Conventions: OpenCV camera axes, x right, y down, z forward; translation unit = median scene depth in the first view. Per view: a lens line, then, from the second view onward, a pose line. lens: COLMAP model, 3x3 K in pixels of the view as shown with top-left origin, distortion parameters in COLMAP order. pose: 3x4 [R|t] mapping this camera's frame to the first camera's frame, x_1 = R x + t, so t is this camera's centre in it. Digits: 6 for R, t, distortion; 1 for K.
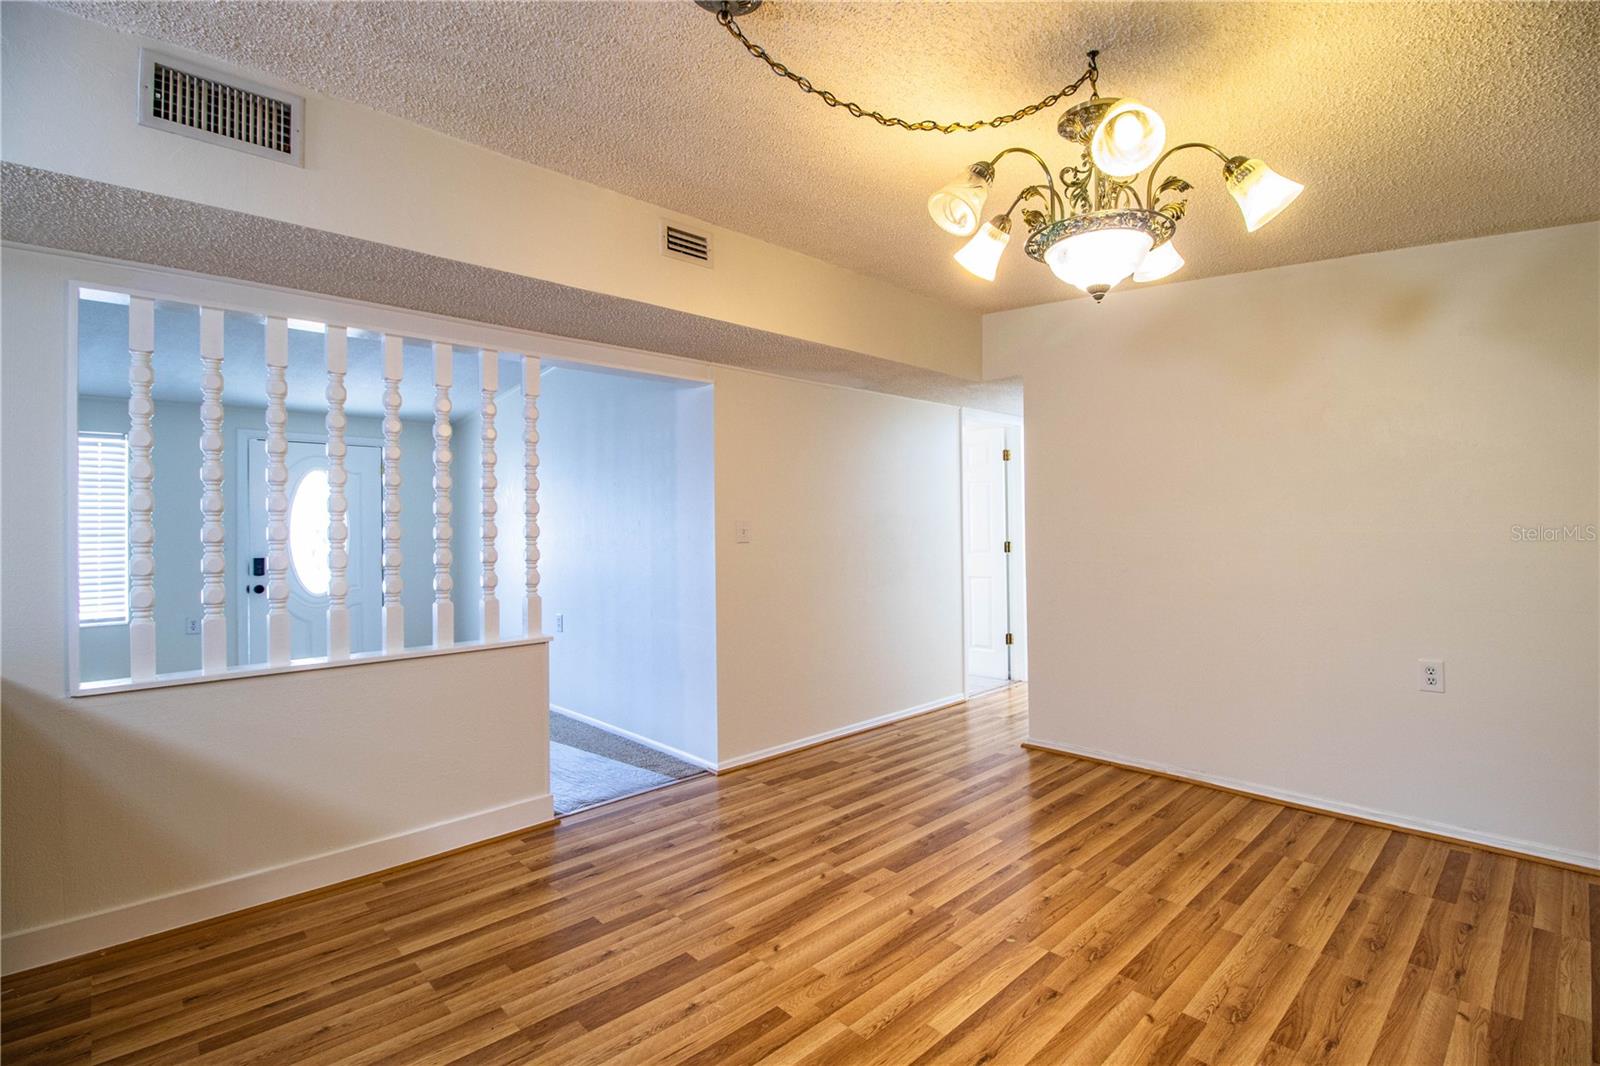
lens RADIAL K [[734.0, 0, 798.0], [0, 734.0, 530.9], [0, 0, 1]] dist [-0.027674, -0.002360]
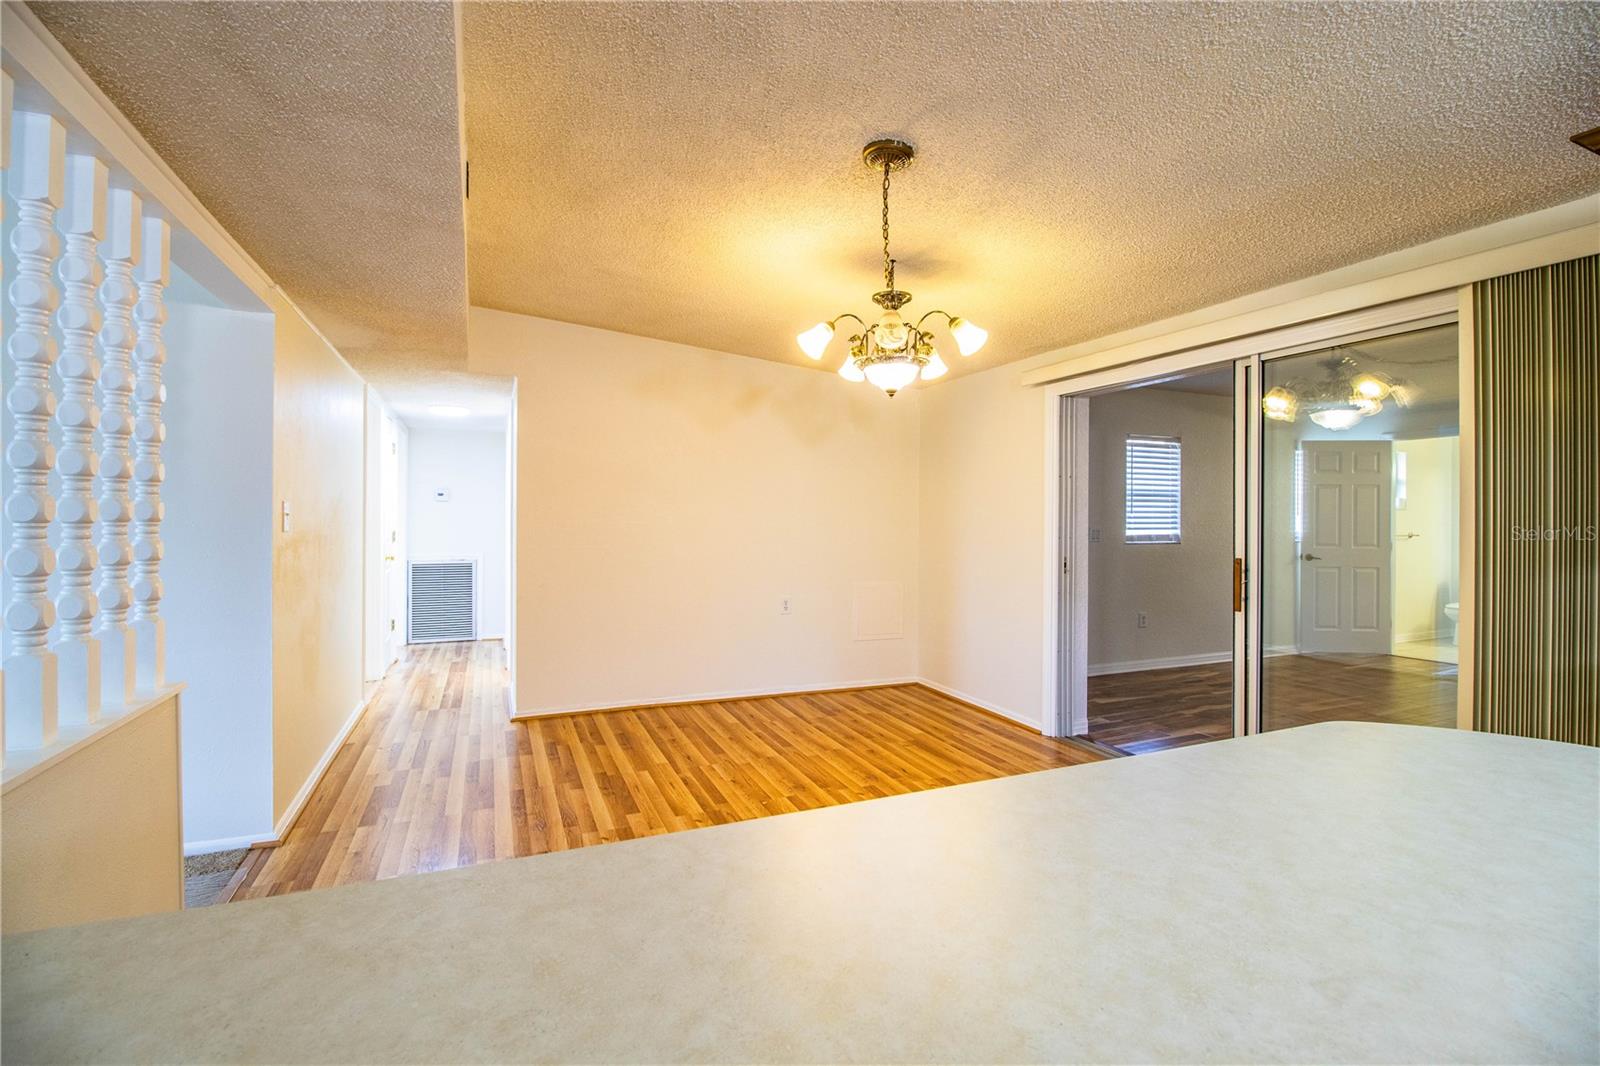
lens RADIAL K [[734.0, 0, 799.2], [0, 734.0, 526.0], [0, 0, 1]] dist [-0.027674, -0.002360]
pose [[0.344895, 0.004399, 0.938631, -0.831094], [-0.003536, 0.999988, -0.003387, 0.011214], [-0.938635, -0.002151, 0.344906, 0.337323]]
